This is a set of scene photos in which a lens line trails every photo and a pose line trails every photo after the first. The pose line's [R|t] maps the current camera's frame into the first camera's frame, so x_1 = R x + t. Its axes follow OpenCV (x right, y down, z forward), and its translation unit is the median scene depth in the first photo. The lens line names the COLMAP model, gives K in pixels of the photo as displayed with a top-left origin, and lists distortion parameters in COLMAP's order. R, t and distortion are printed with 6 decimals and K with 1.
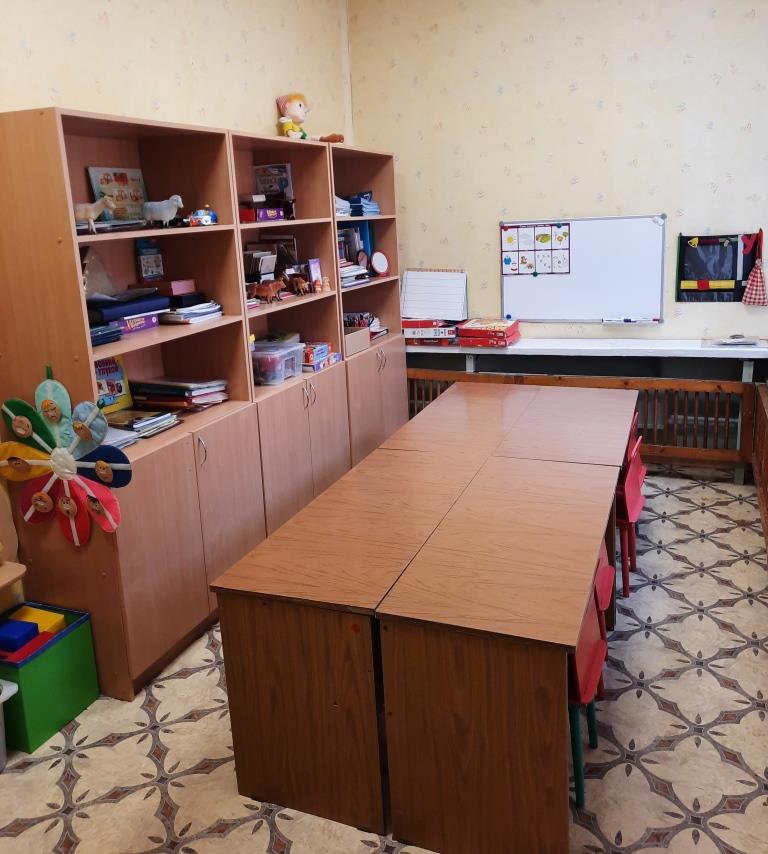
lens RADIAL K [[762.4, 0, 384.0], [0, 762.4, 427.0], [0, 0, 1]] dist [0.002392, 0.012207]
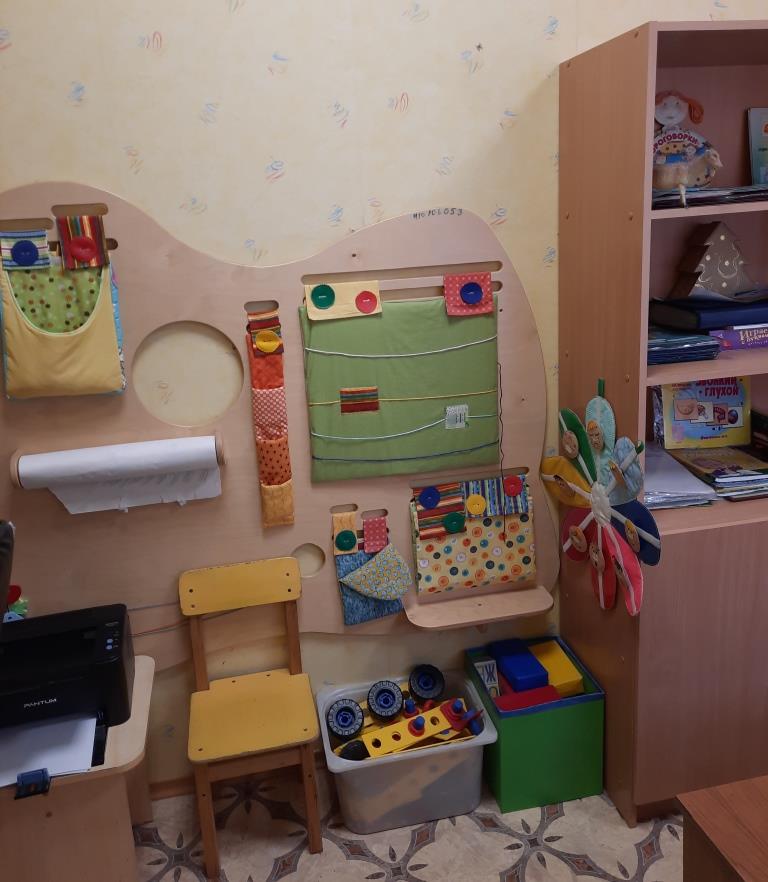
lens RADIAL K [[766.8, 0, 384.6], [0, 766.8, 407.2], [0, 0, 1]] dist [0.034242, -0.009279]
pose [[0.565194, 0.222336, -0.794432, 0.051079], [-0.201681, 0.971016, 0.128271, -0.099222], [0.799925, 0.087723, 0.593653, 0.341768]]
